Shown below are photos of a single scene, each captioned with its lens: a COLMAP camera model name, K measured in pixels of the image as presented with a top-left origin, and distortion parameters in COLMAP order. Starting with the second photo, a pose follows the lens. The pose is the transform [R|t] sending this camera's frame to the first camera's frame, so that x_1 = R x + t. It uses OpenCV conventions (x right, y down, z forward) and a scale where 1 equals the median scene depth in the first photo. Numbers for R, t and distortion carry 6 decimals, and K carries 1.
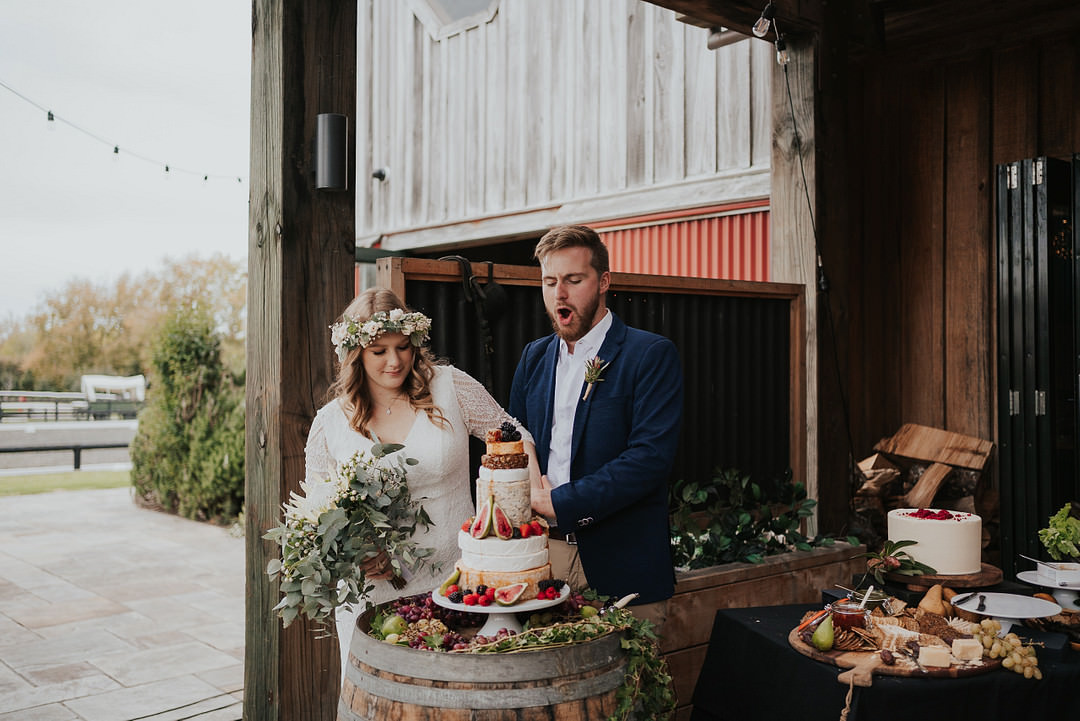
lens RADIAL K [[1110.8, 0, 538.7], [0, 1110.8, 360.8], [0, 0, 1]] dist [0.000952, 0.000000]
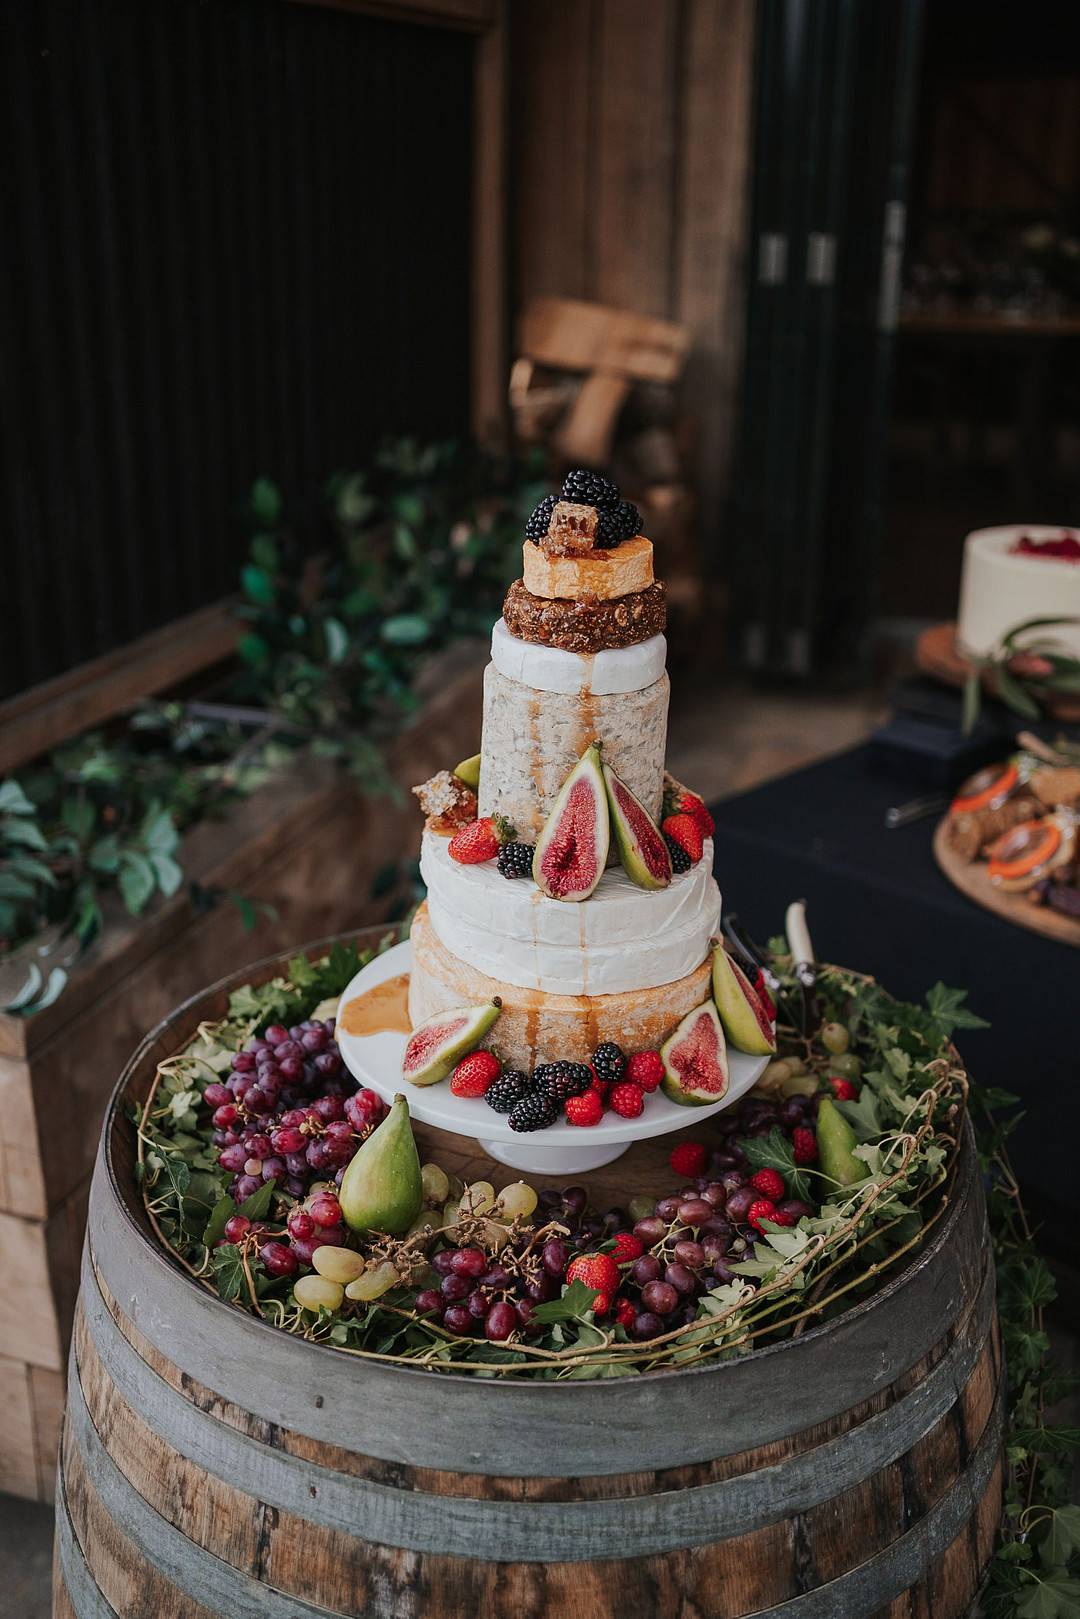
lens RADIAL K [[1665.2, 0, 542.2], [0, 1665.2, 804.6], [0, 0, 1]] dist [0.000952, 0.000000]
pose [[0.853227, -0.182666, 0.488505, -0.275633], [-0.008083, 0.931915, 0.362586, -0.020421], [-0.521478, -0.313316, 0.793659, 0.685662]]
